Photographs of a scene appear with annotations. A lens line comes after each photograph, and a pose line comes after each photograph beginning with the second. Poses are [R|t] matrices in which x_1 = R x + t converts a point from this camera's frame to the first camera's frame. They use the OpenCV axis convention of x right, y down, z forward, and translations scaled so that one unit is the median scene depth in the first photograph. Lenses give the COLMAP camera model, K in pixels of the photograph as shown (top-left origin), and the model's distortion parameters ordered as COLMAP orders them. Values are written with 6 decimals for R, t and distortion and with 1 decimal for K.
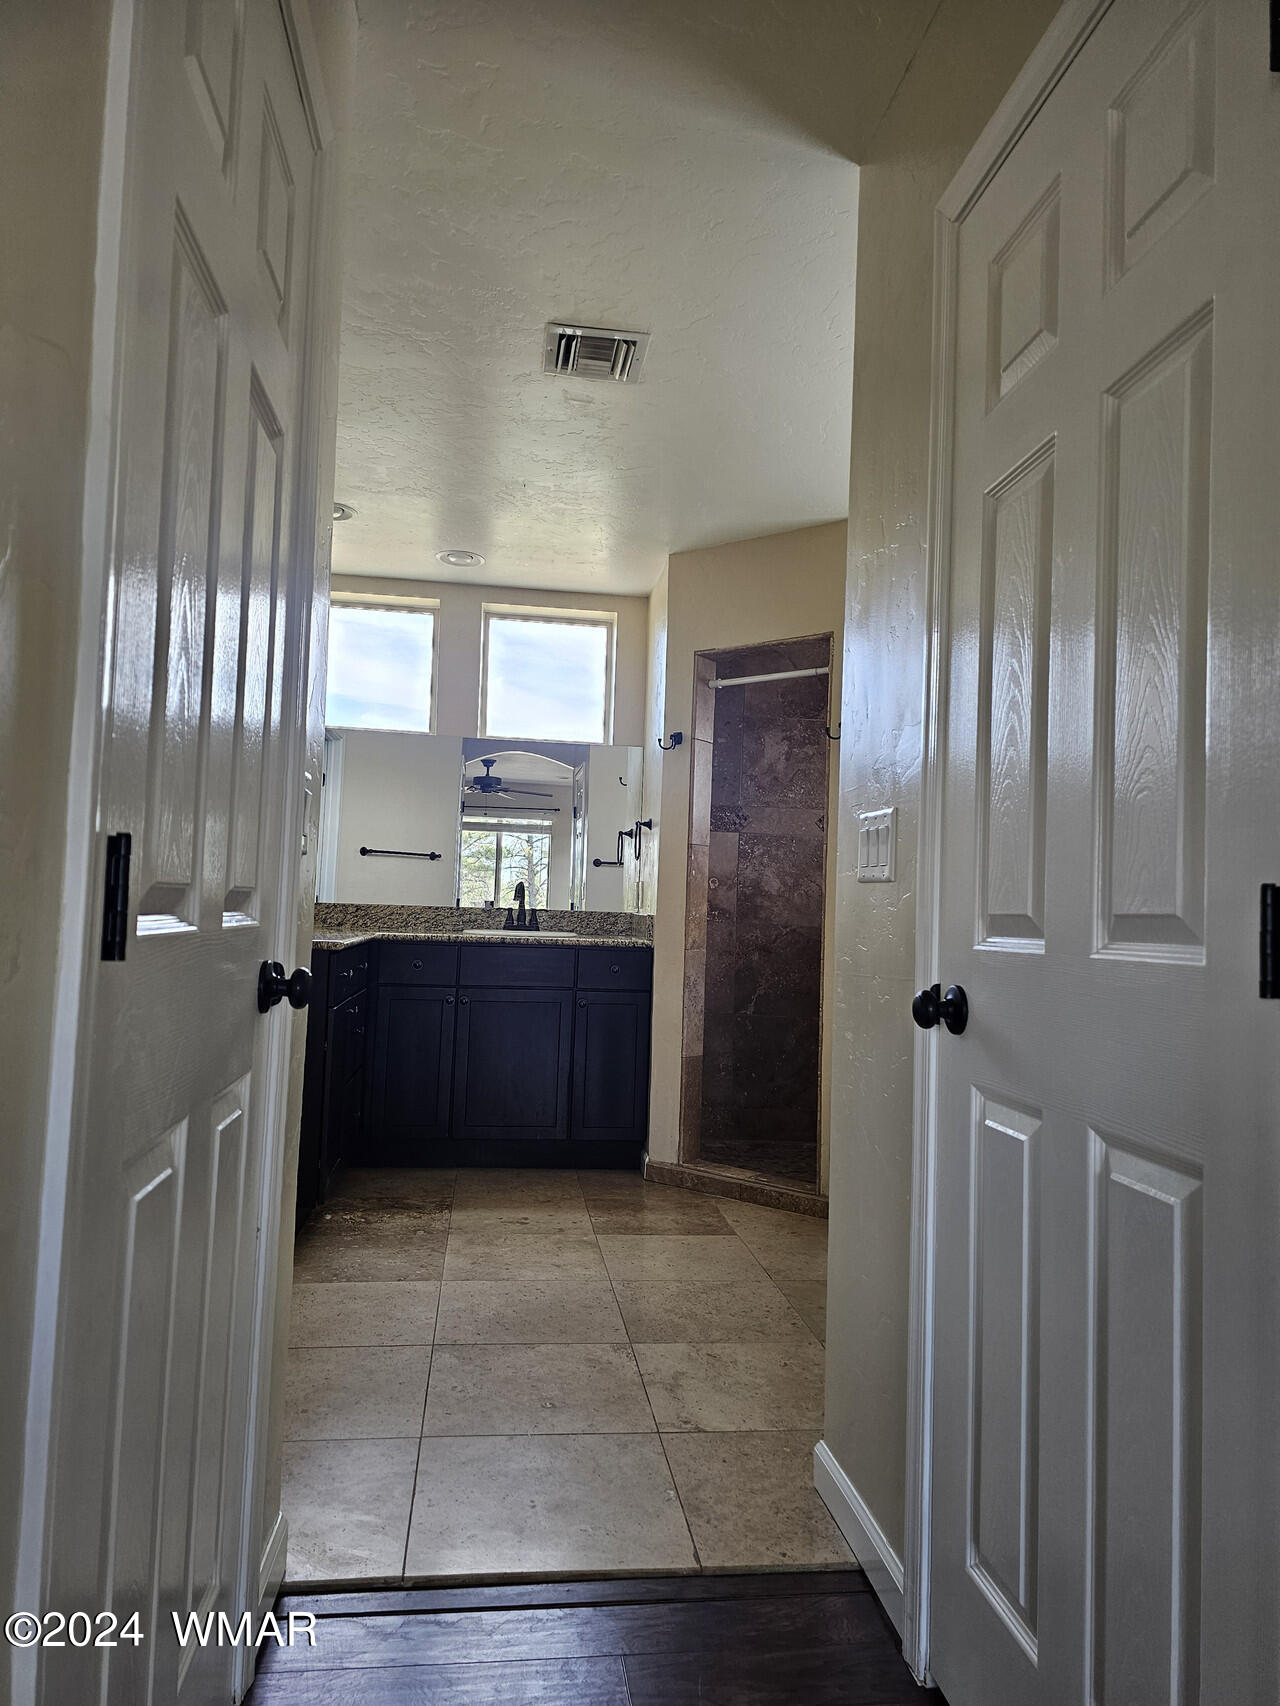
lens RADIAL K [[1140.6, 0, 640.0], [0, 1140.6, 853.0], [0, 0, 1]] dist [0.062563, -0.055901]
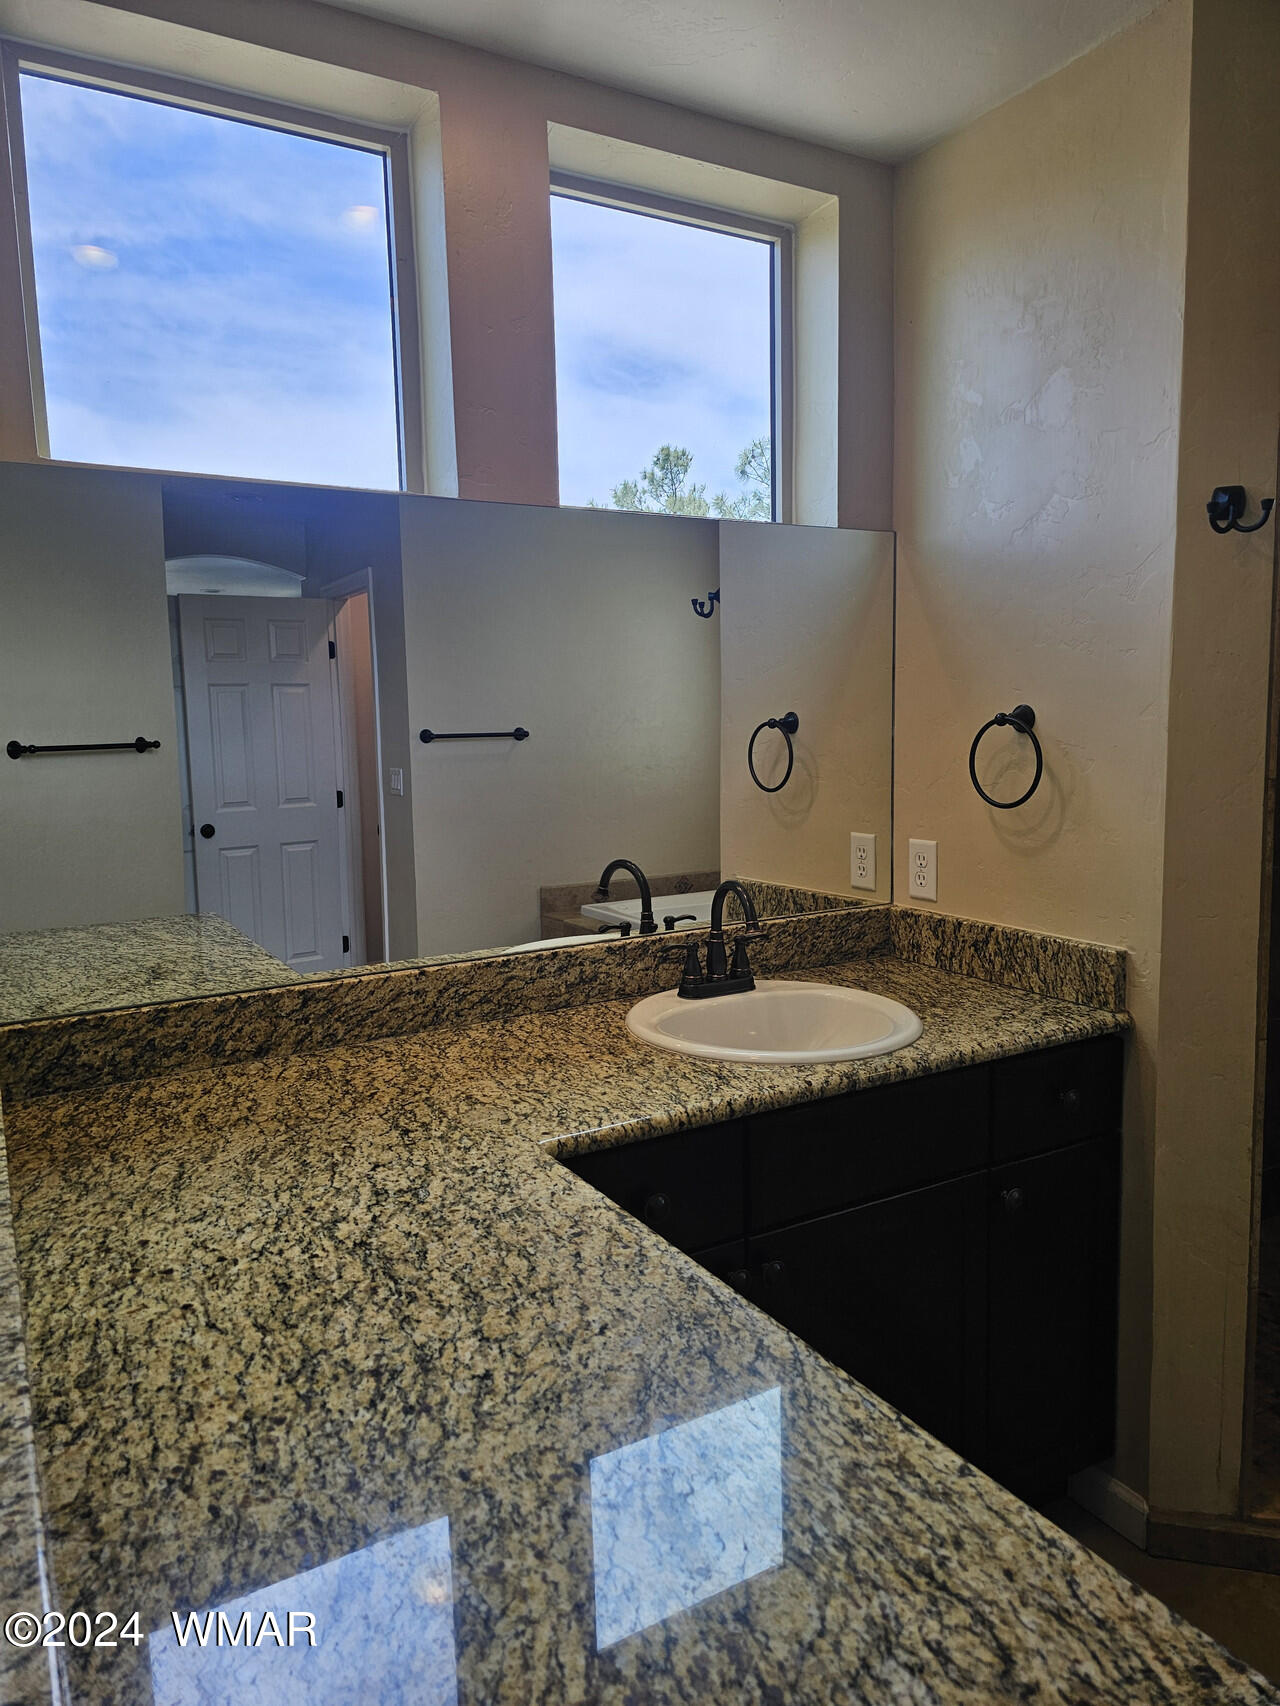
lens RADIAL K [[1140.6, 0, 640.0], [0, 1140.6, 853.0], [0, 0, 1]] dist [0.062563, -0.055901]
pose [[0.919547, -0.097632, 0.380660, -0.283620], [0.033334, 0.984535, 0.171989, -0.053813], [-0.391564, -0.145463, 0.908580, 0.642499]]
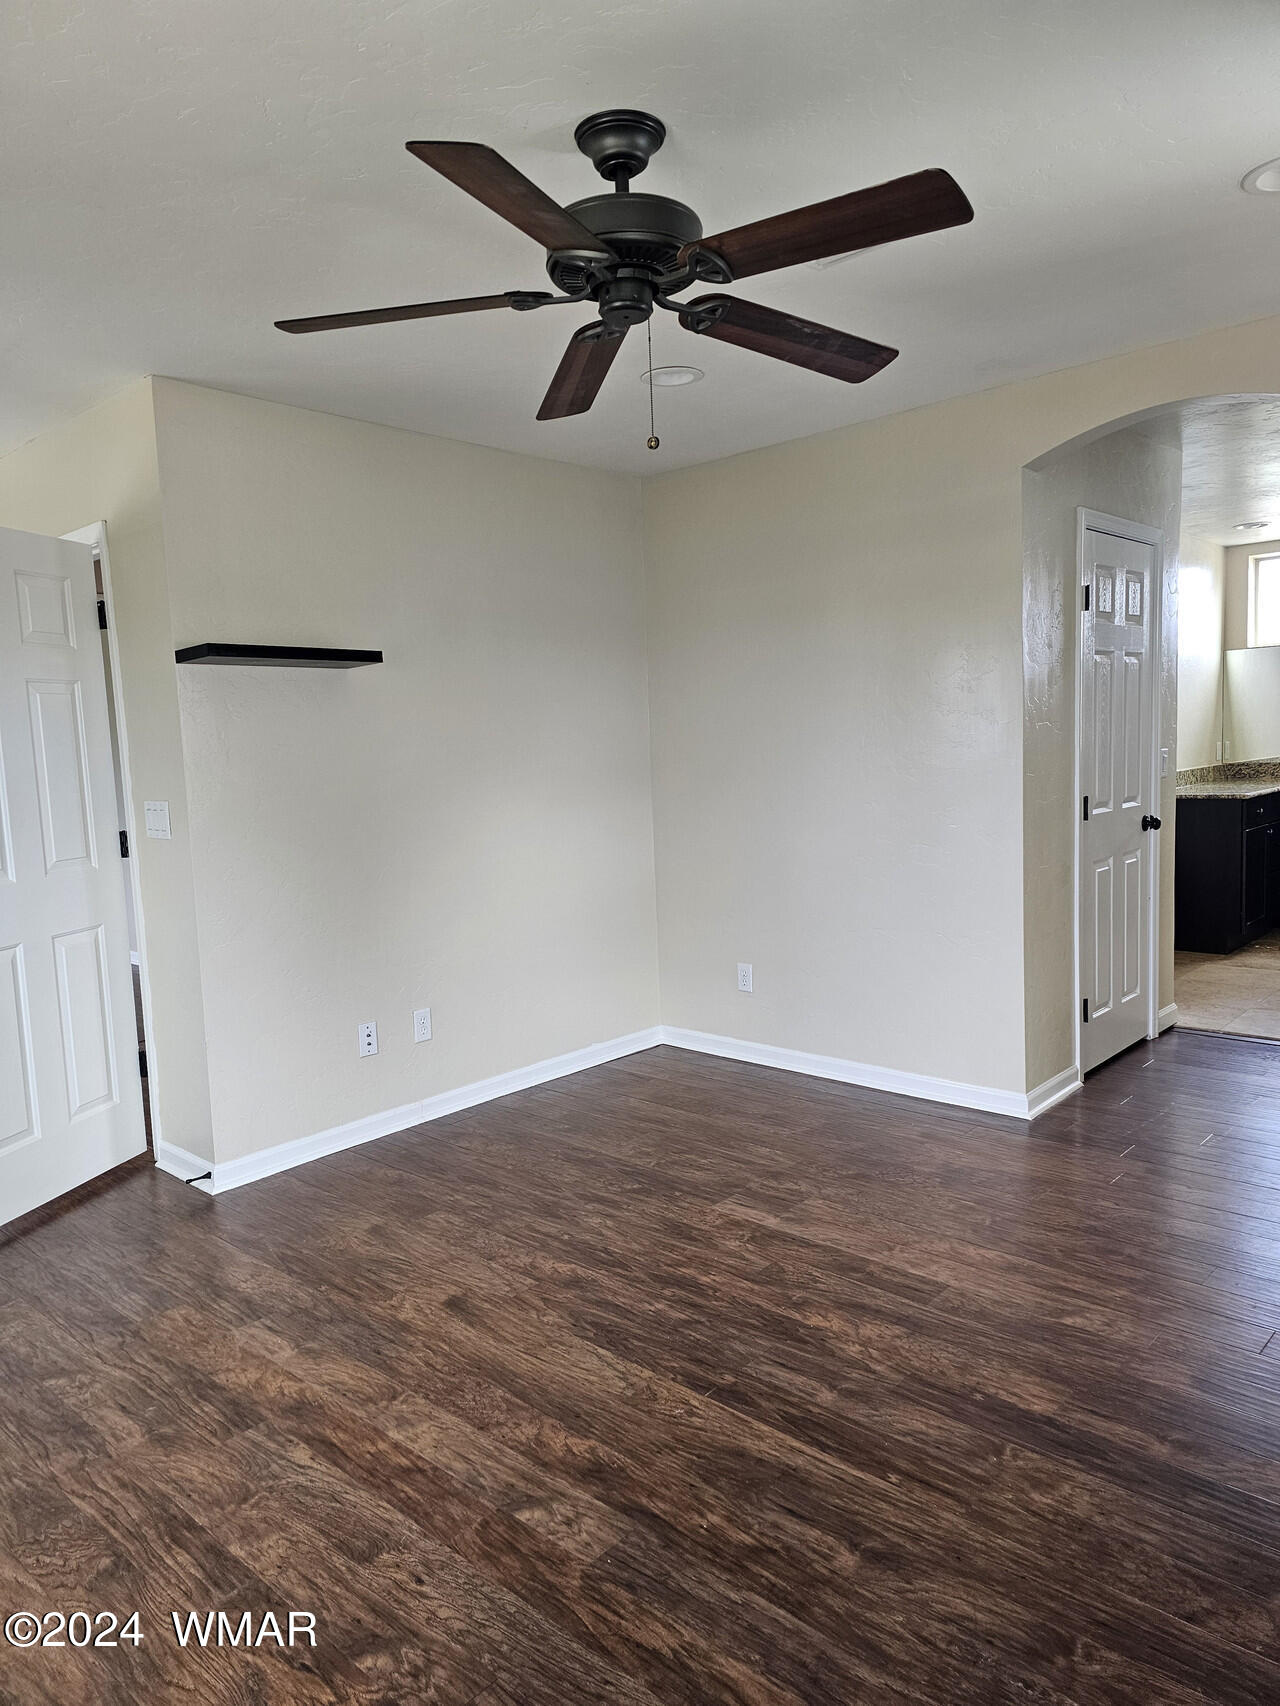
lens RADIAL K [[1140.6, 0, 640.0], [0, 1140.6, 853.0], [0, 0, 1]] dist [0.062563, -0.055901]
pose [[0.660024, -0.020155, -0.750974, 0.291896], [0.120926, 0.989455, 0.079725, -0.057827], [0.741448, -0.143432, 0.655501, -0.543653]]
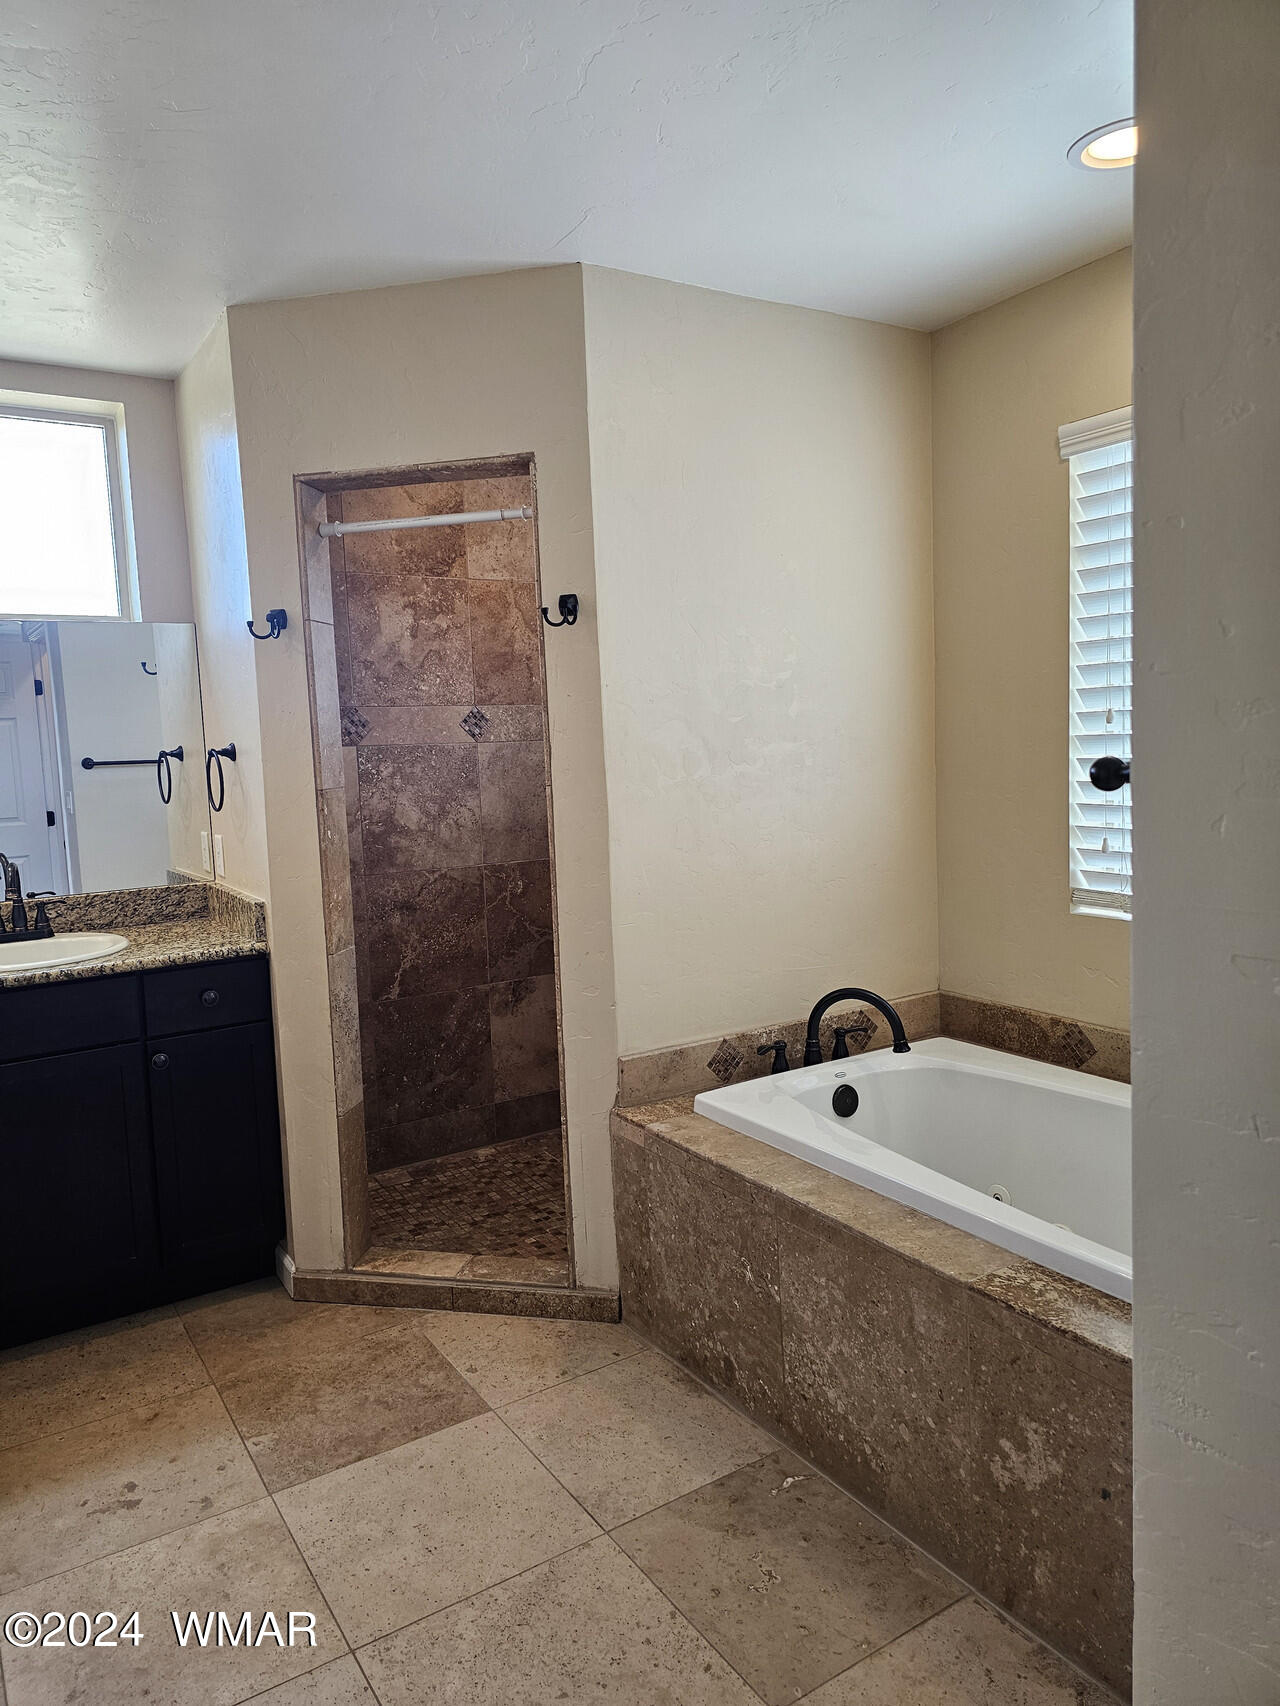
lens RADIAL K [[1152.0, 0, 643.9], [0, 1152.0, 837.9], [0, 0, 1]] dist [0.038488, -0.035463]
pose [[0.900485, -0.106881, 0.421550, -0.060613], [0.048702, 0.988016, 0.146469, -0.060242], [-0.432152, -0.111363, 0.894898, 0.308552]]
